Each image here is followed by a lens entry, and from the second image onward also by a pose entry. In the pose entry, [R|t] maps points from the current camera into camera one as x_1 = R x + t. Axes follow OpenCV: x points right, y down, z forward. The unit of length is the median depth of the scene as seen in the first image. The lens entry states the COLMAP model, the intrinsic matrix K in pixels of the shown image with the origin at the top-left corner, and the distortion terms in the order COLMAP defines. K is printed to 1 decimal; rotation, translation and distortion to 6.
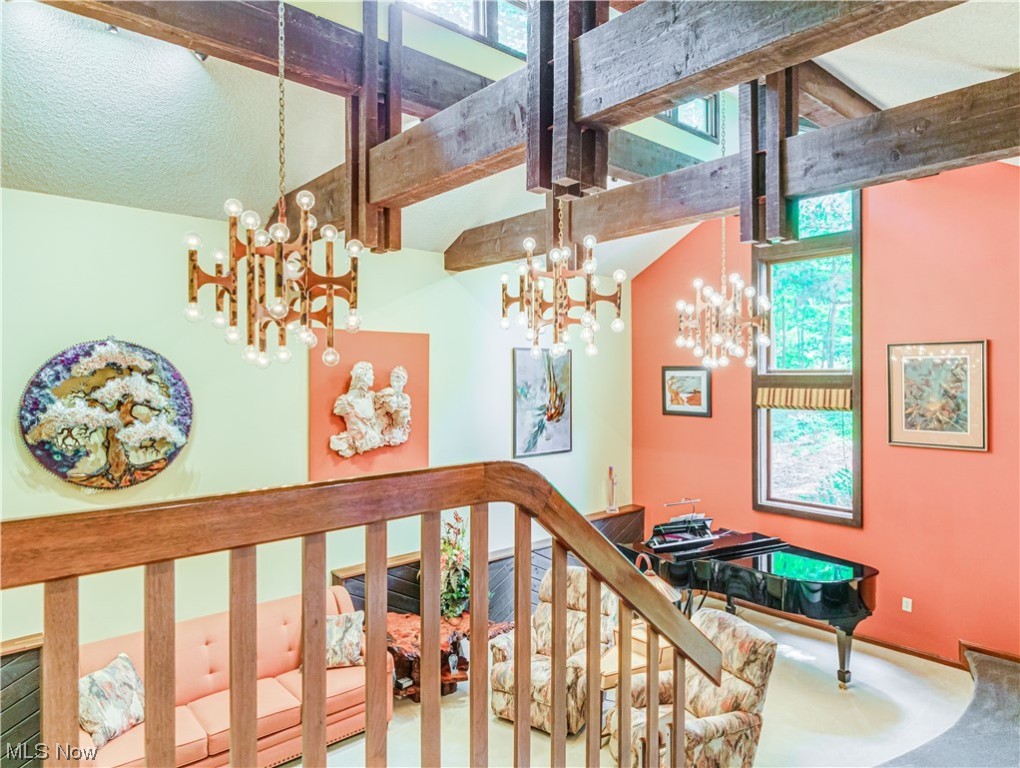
lens RADIAL K [[617.9, 0, 510.0], [0, 617.9, 384.0], [0, 0, 1]] dist [-0.001396, -0.001514]
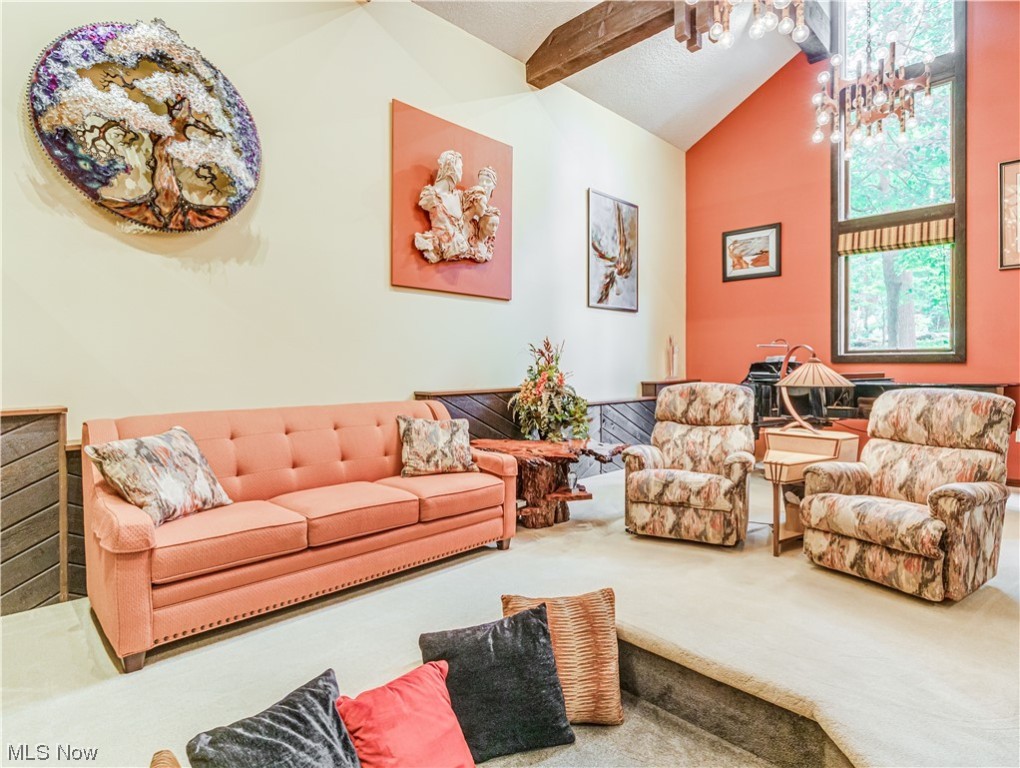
lens RADIAL K [[528.5, 0, 510.2], [0, 528.5, 378.7], [0, 0, 1]] dist [-0.000957, -0.001118]
pose [[0.997529, 0.001221, 0.070242, -0.229726], [-0.001288, 0.999999, 0.000908, 0.312707], [-0.070241, -0.000996, 0.997530, 0.285332]]
